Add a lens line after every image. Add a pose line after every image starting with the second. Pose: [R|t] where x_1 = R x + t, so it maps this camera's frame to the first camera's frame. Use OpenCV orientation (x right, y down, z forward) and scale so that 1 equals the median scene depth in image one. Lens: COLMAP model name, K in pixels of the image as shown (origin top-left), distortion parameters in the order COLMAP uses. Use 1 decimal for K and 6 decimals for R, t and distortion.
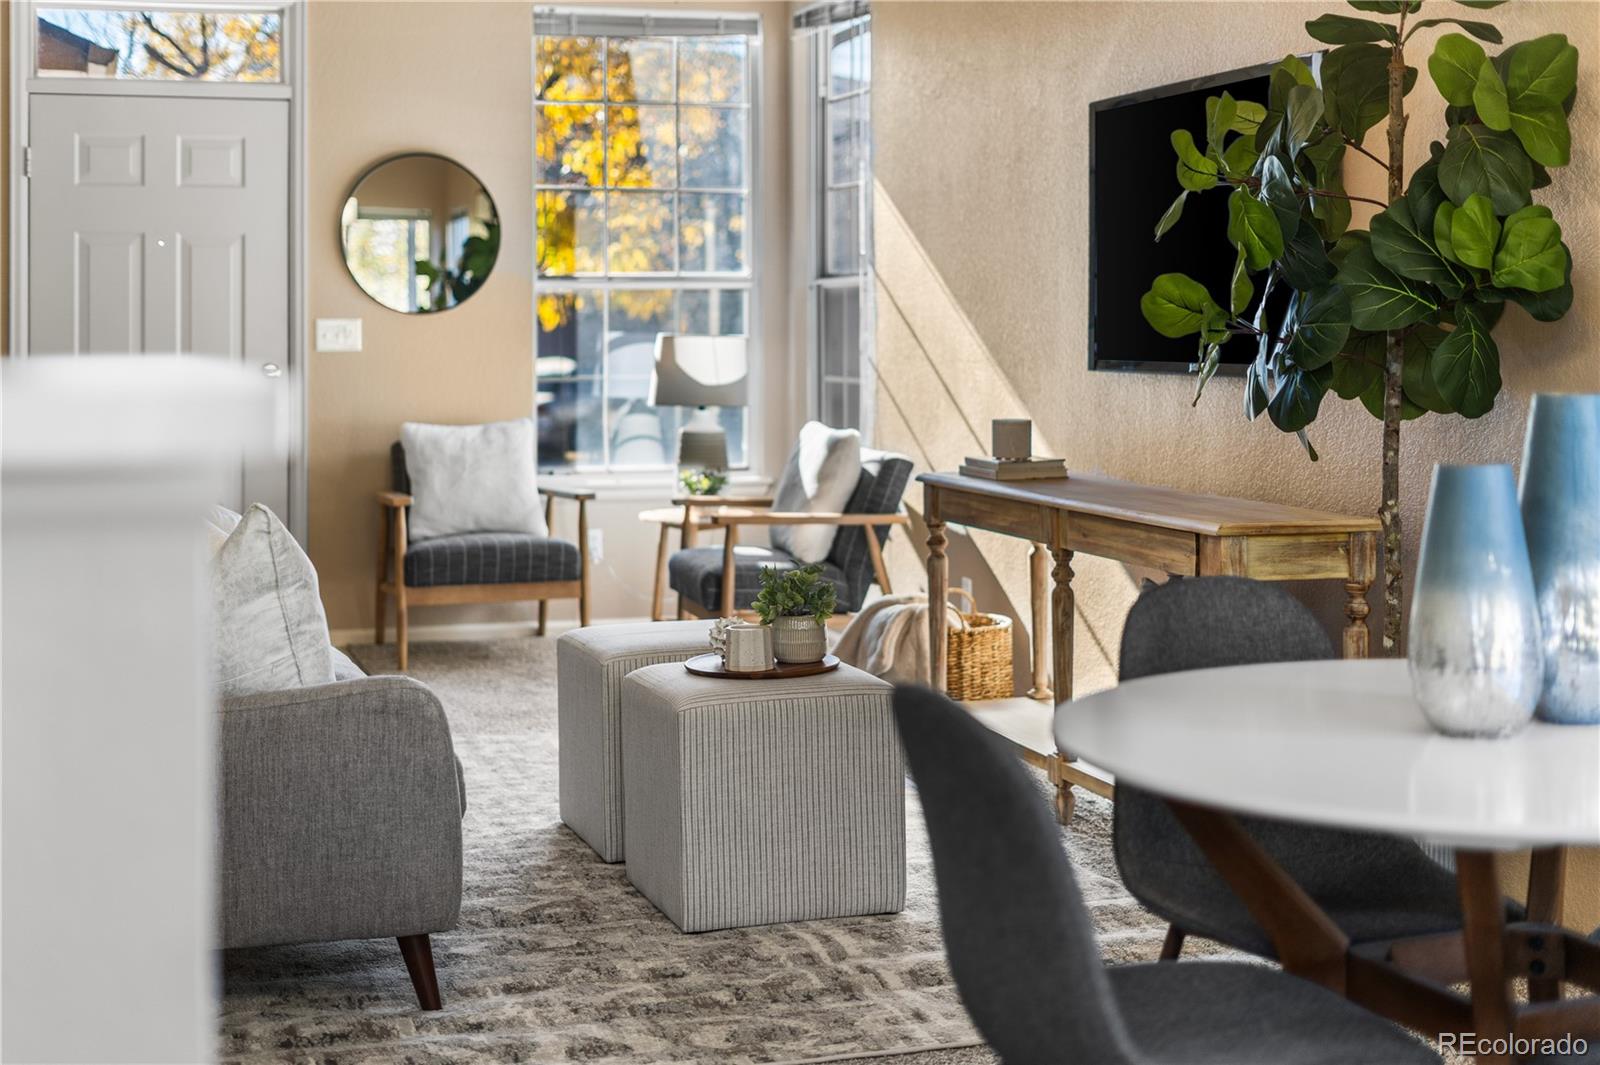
lens RADIAL K [[2385.2, 0, 809.3], [0, 2385.2, 327.6], [0, 0, 1]] dist [-0.015736, 0.068786]
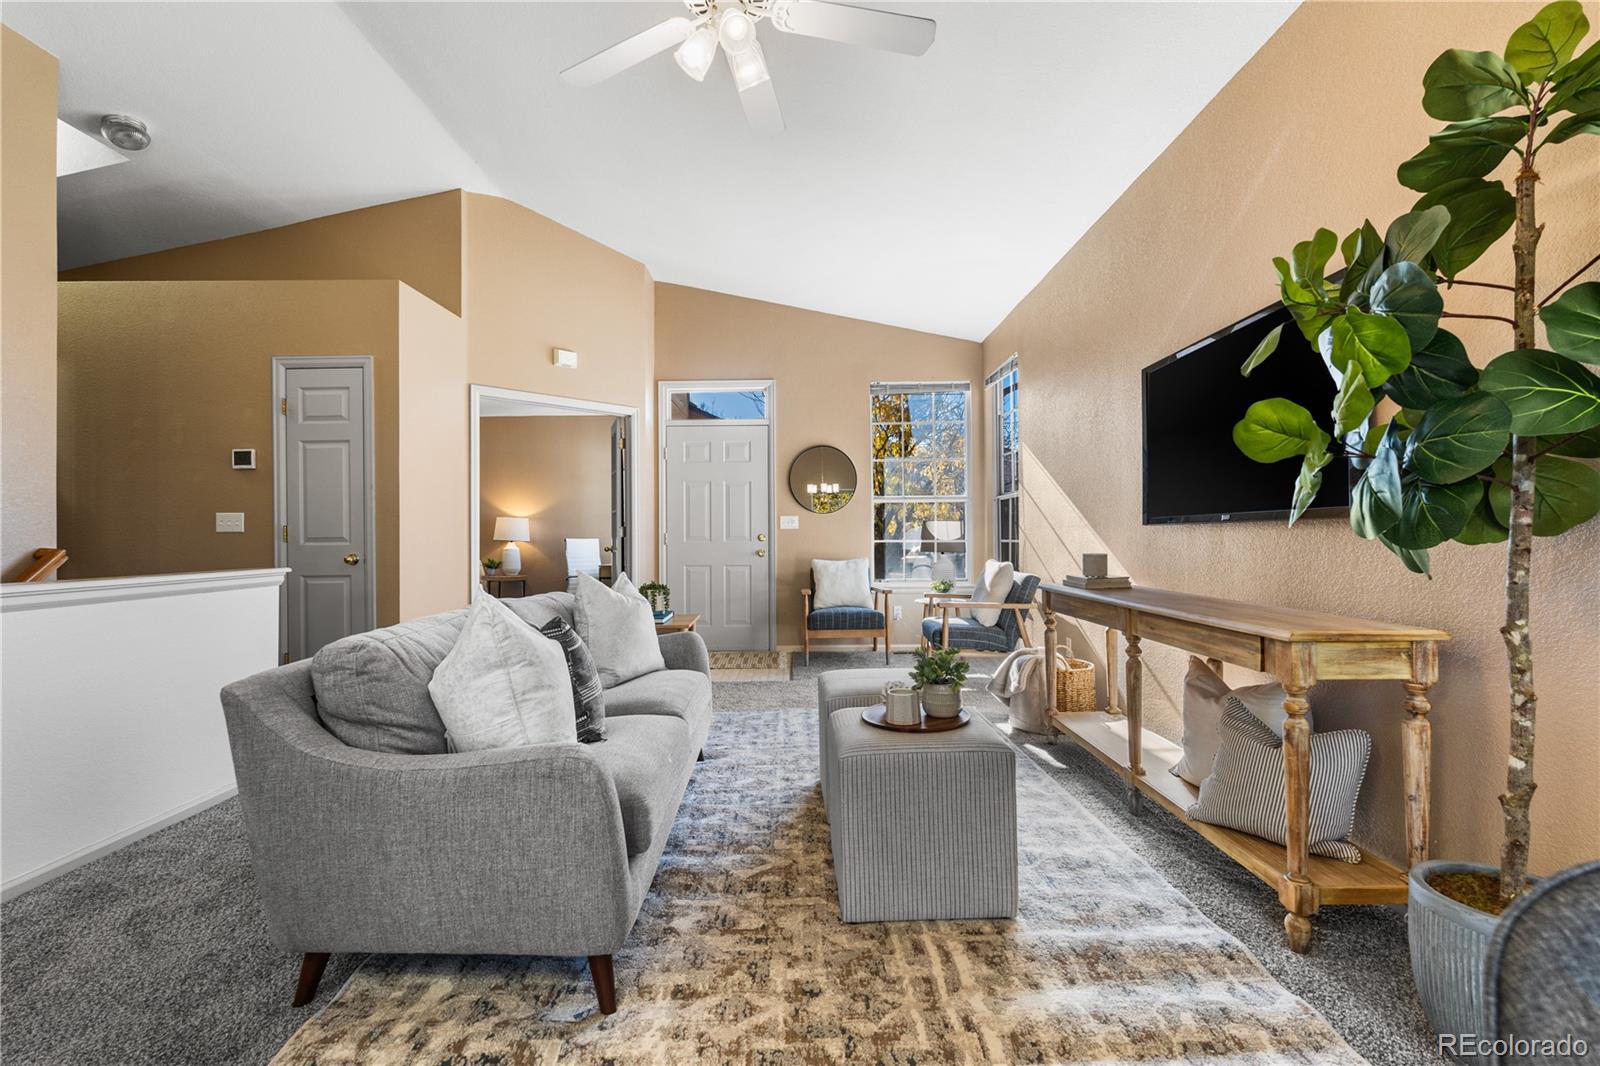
lens RADIAL K [[704.0, 0, 797.2], [0, 704.0, 532.6], [0, 0, 1]] dist [-0.002258, -0.000498]
pose [[0.953902, -0.007543, -0.300024, 0.041949], [0.005420, 0.999954, -0.007909, 0.034073], [0.300070, 0.005919, 0.953899, 0.586271]]
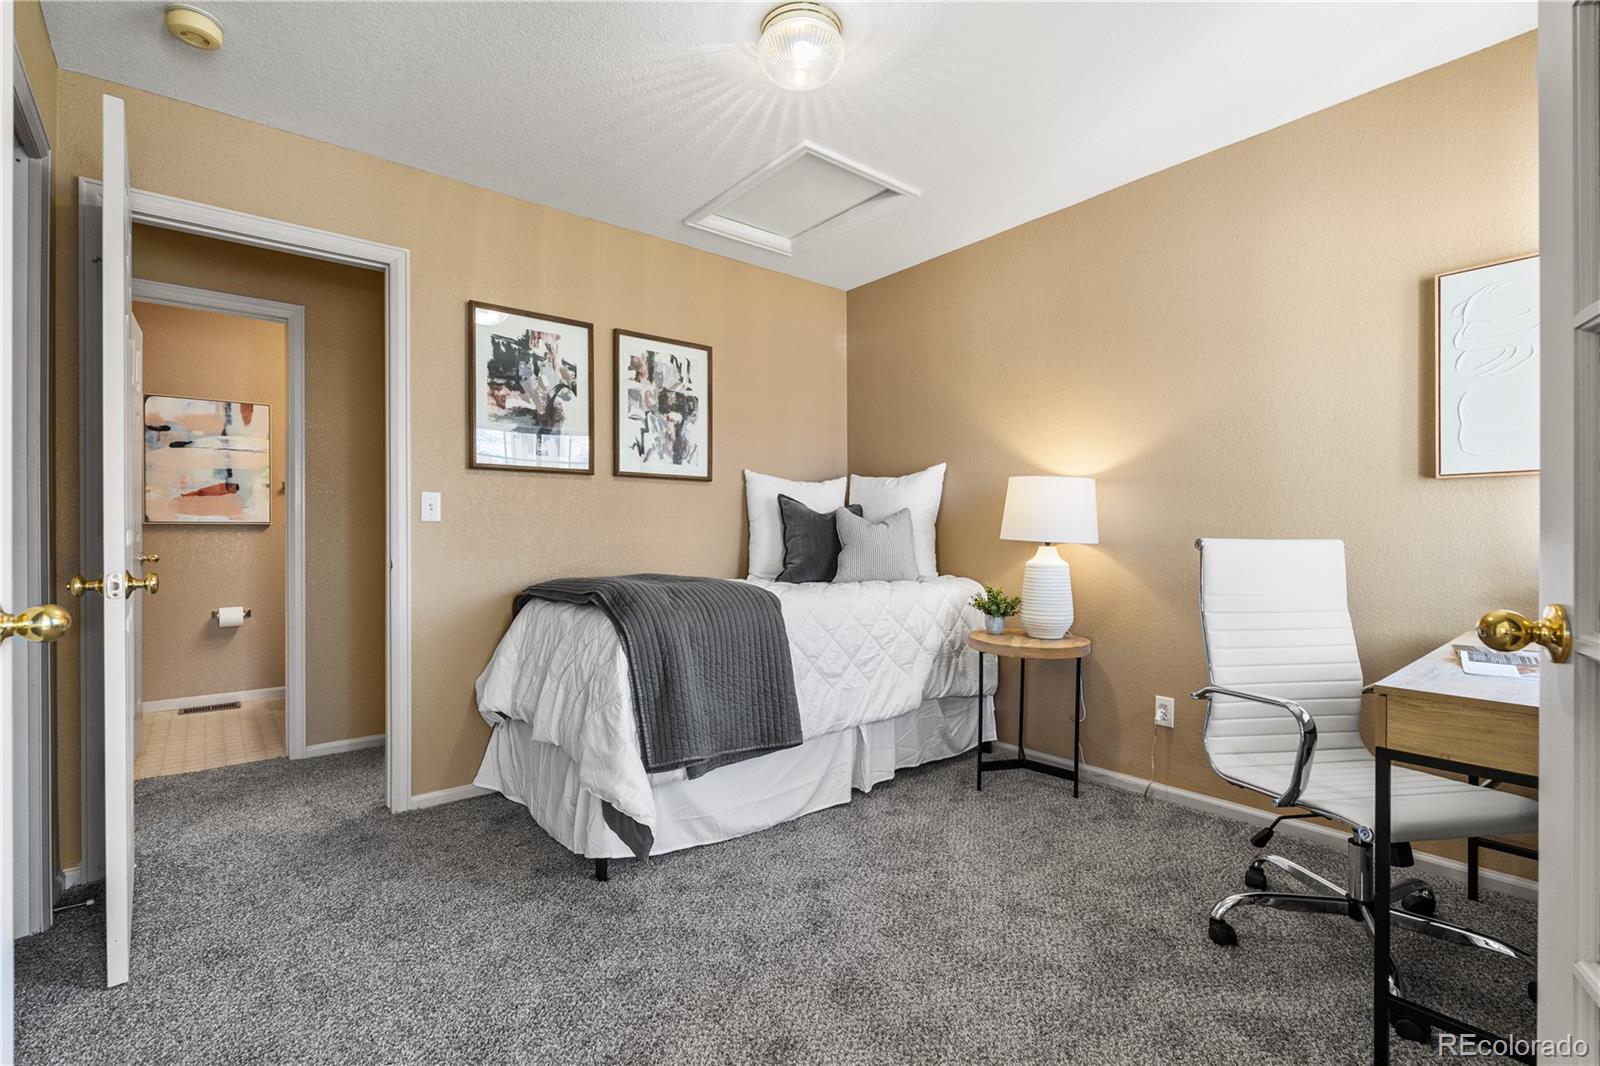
lens RADIAL K [[724.8, 0, 800.0], [0, 724.8, 533.0], [0, 0, 1]] dist [0.000907, 0.000217]
pose [[0.388692, -0.001092, -0.921367, -0.594139], [-0.001737, 0.999997, -0.001918, 0.030677], [0.921366, 0.002346, 0.388688, 1.508693]]
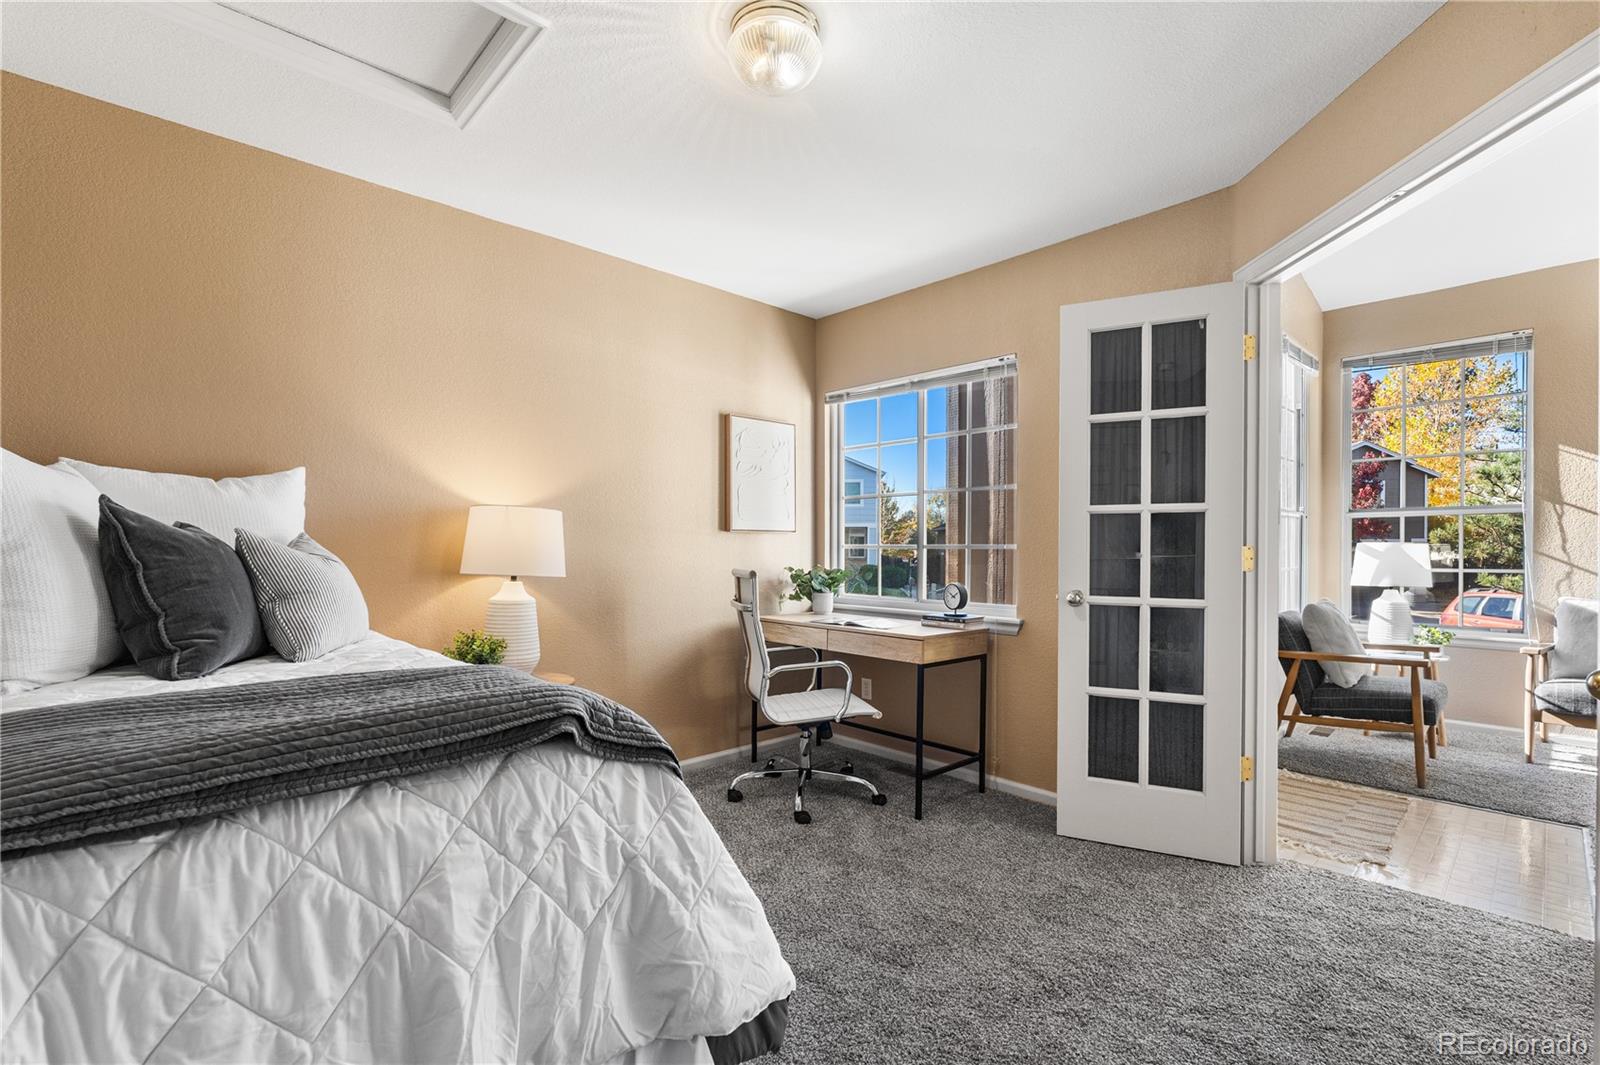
lens RADIAL K [[715.5, 0, 803.6], [0, 715.5, 549.7], [0, 0, 1]] dist [0.002169, 0.000208]
pose [[0.900016, 0.002220, 0.435852, -1.116742], [-0.001681, 0.999997, -0.001621, 0.016313], [-0.435855, 0.000726, 0.900017, 1.321331]]
